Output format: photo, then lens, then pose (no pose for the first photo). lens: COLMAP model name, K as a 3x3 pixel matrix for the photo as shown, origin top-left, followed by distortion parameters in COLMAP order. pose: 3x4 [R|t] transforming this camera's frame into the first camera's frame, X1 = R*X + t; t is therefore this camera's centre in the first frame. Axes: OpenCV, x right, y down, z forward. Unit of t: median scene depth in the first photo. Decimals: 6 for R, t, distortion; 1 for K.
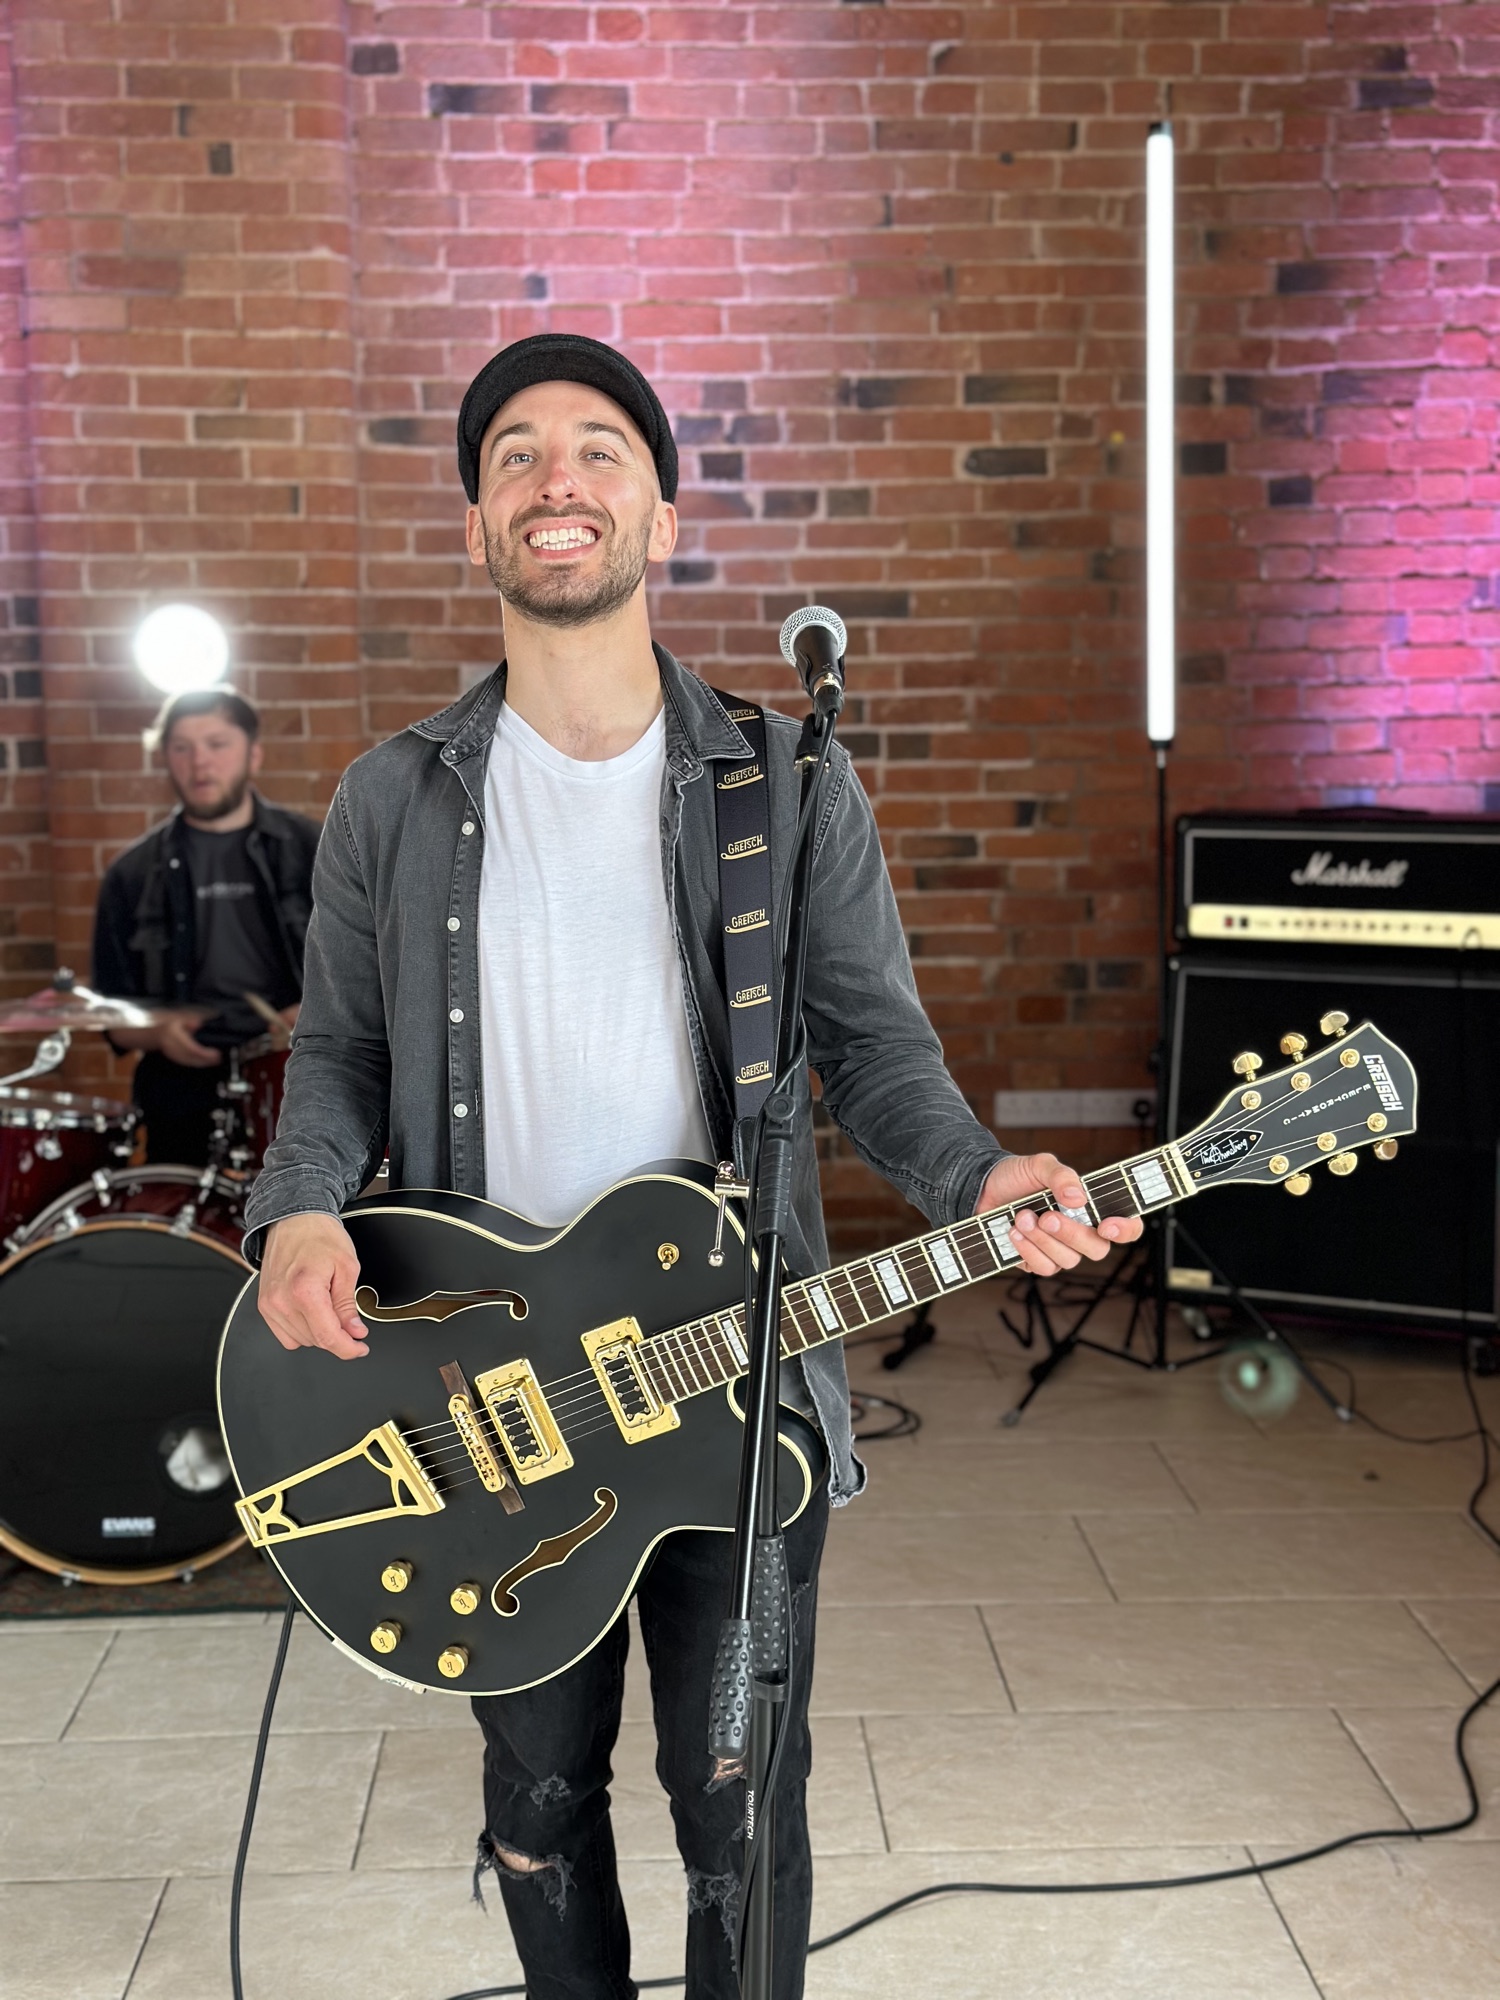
lens RADIAL K [[2747.6, 0, 745.7], [0, 2747.6, 1009.0], [0, 0, 1]] dist [0.207991, -0.488797]
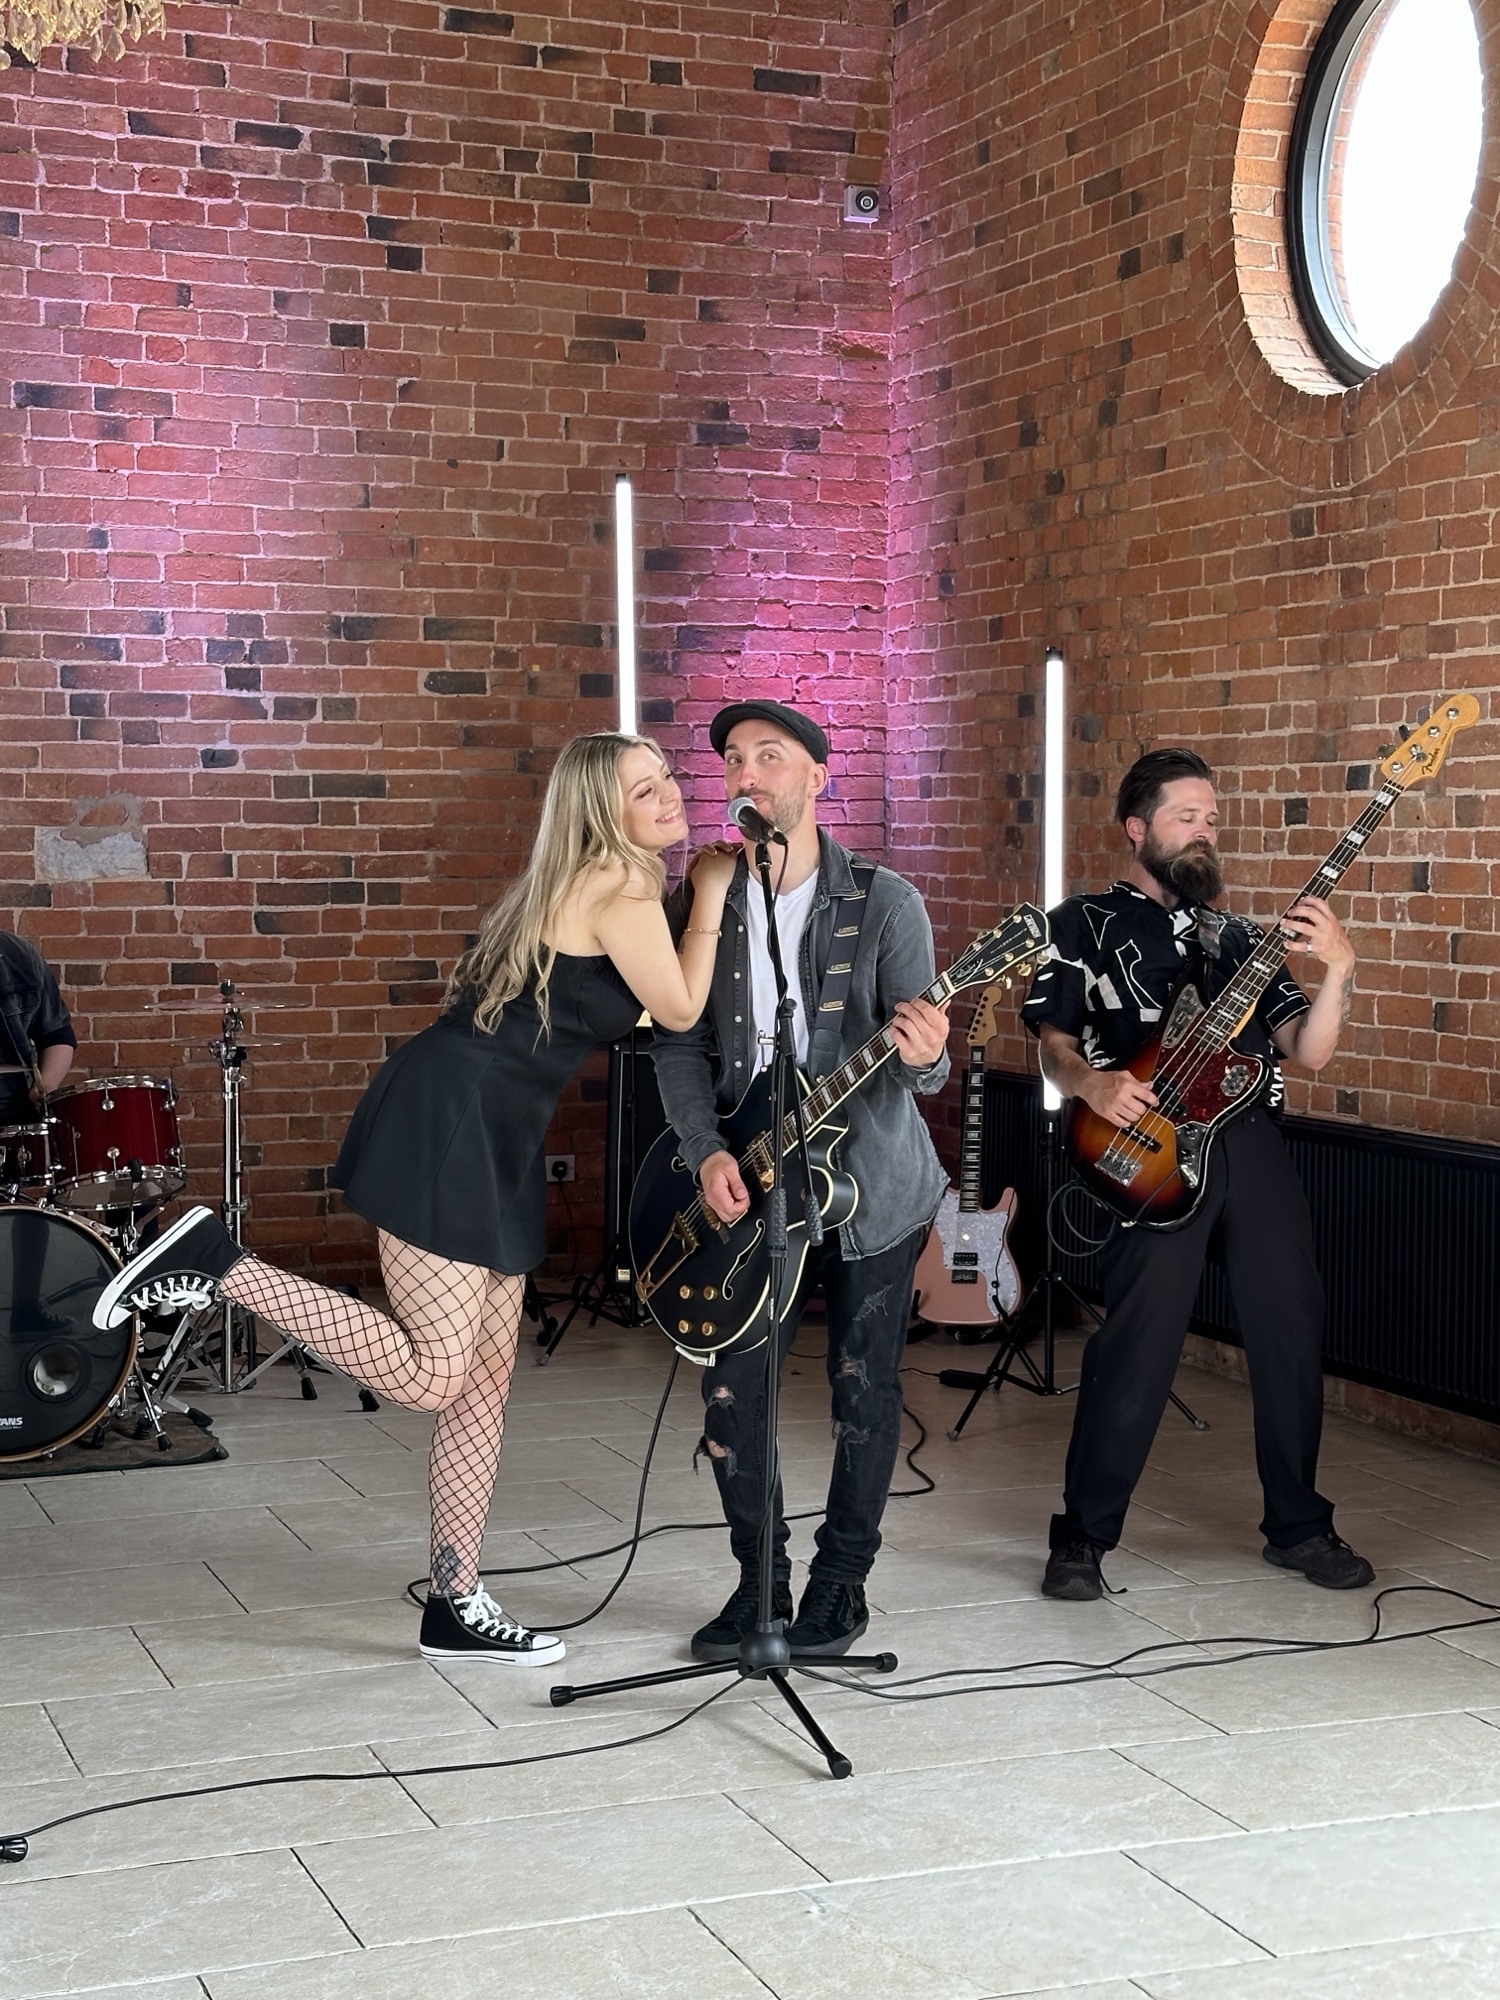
lens RADIAL K [[3115.0, 0, 765.6], [0, 3115.0, 966.0], [0, 0, 1]] dist [0.154334, -0.097866]
pose [[0.944568, -0.002222, 0.328309, -0.261153], [0.029879, 0.996409, -0.079221, 0.062441], [-0.326954, 0.084639, 0.941242, -0.455675]]
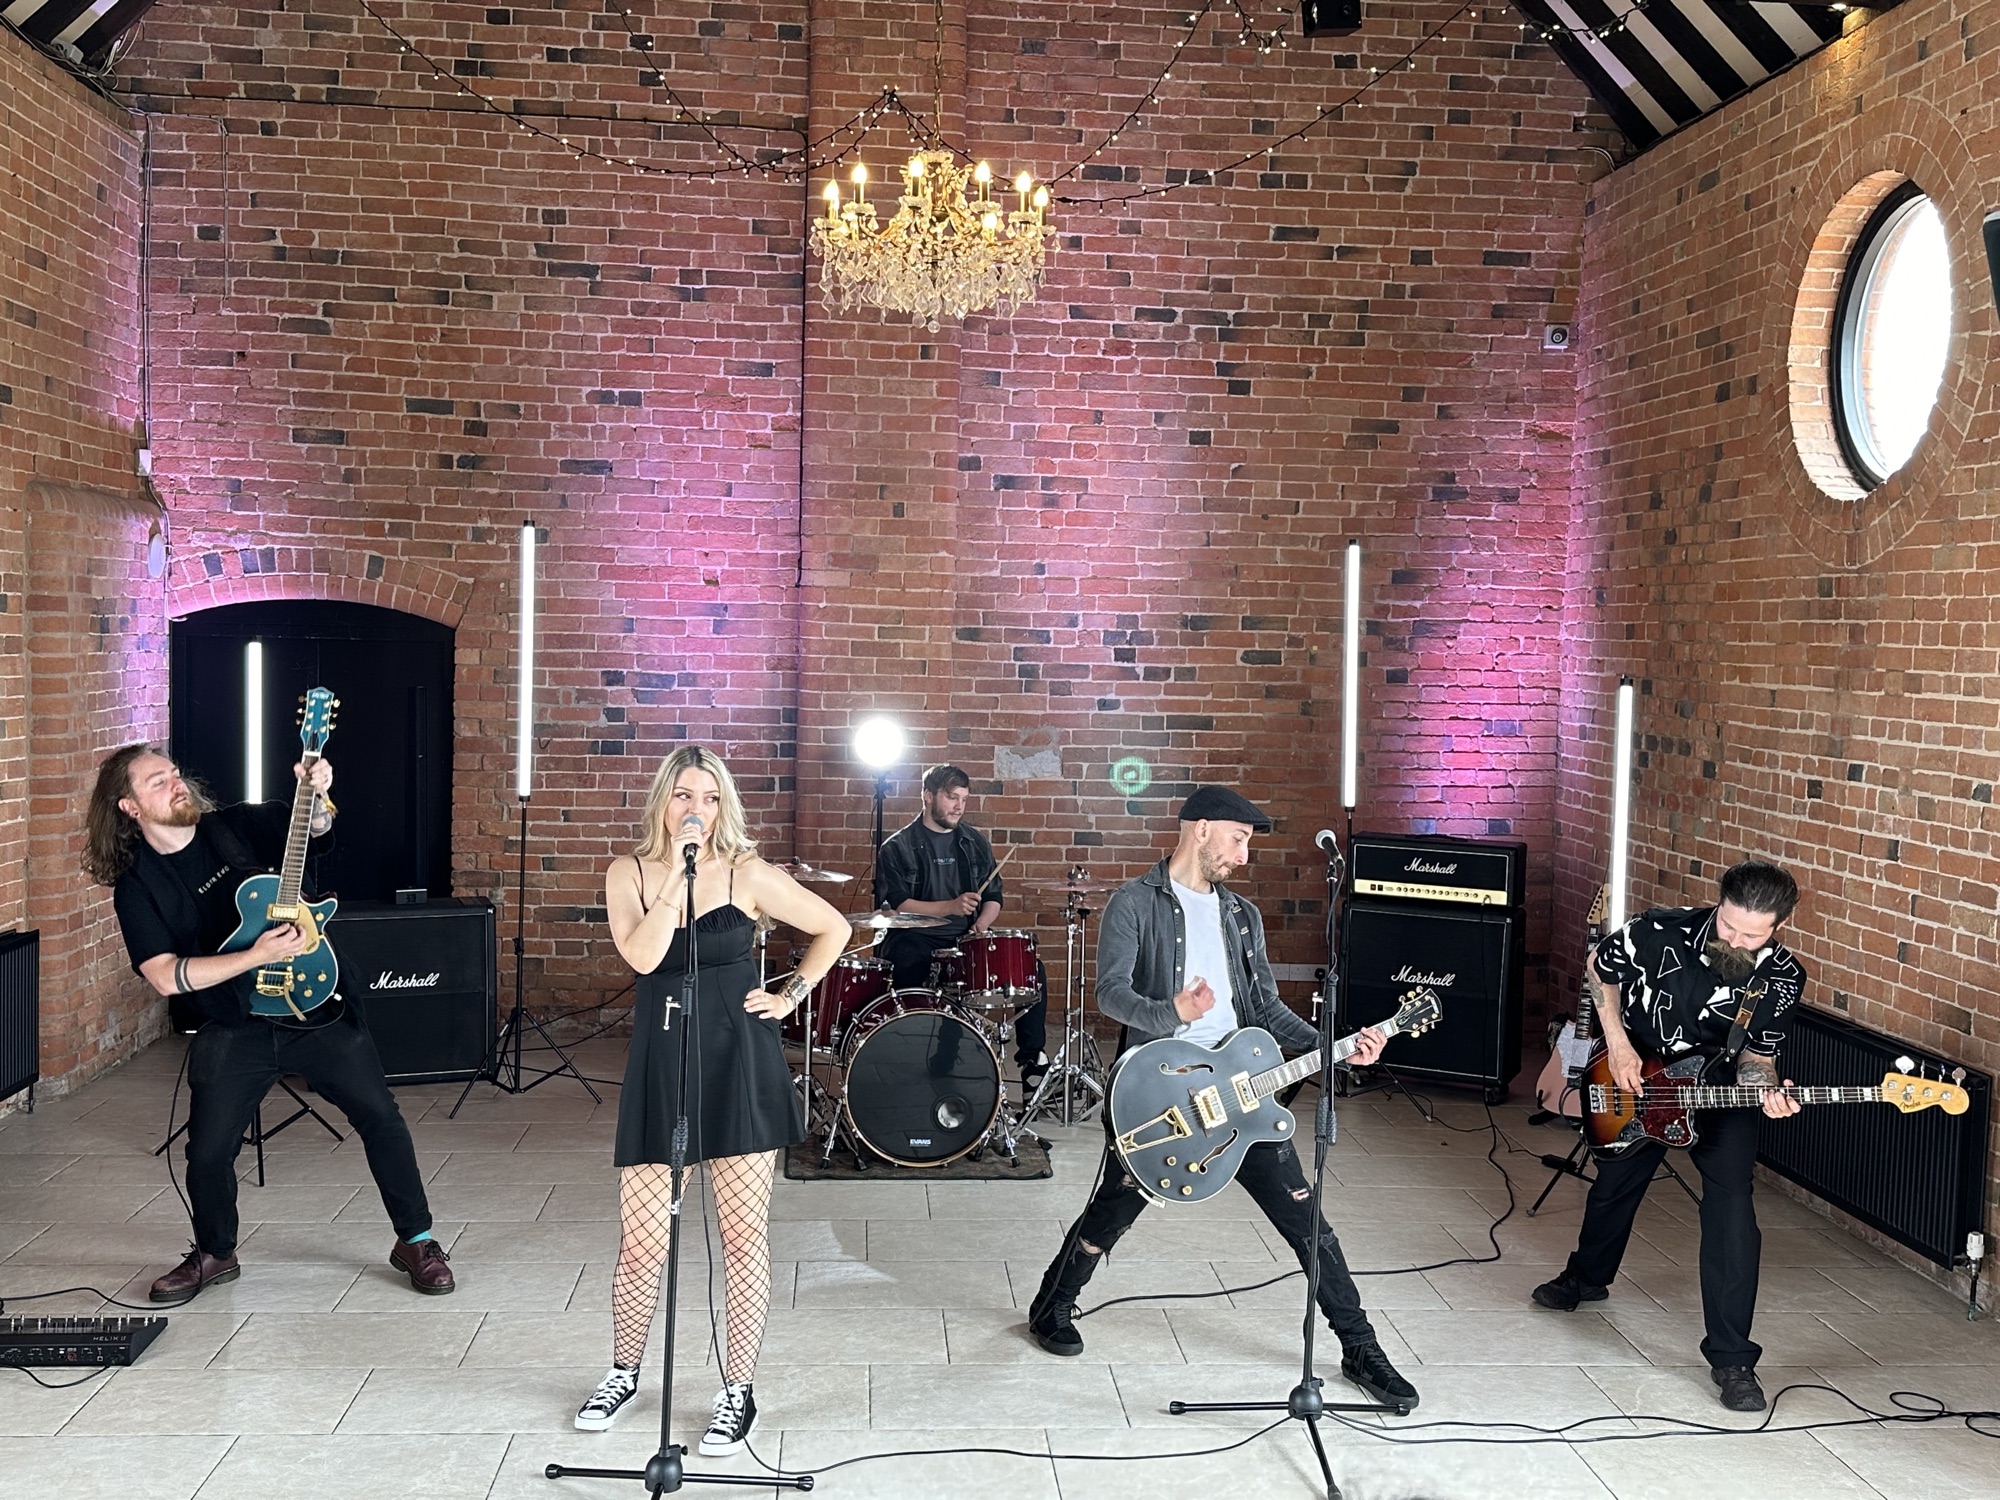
lens RADIAL K [[2002.9, 0, 1000.5], [0, 2002.9, 736.2], [0, 0, 1]] dist [0.192643, -0.420142]
pose [[0.998792, 0.032784, 0.036609, -0.155217], [-0.029963, 0.996725, -0.075116, -0.020149], [-0.038952, 0.073928, 0.996503, -0.489754]]
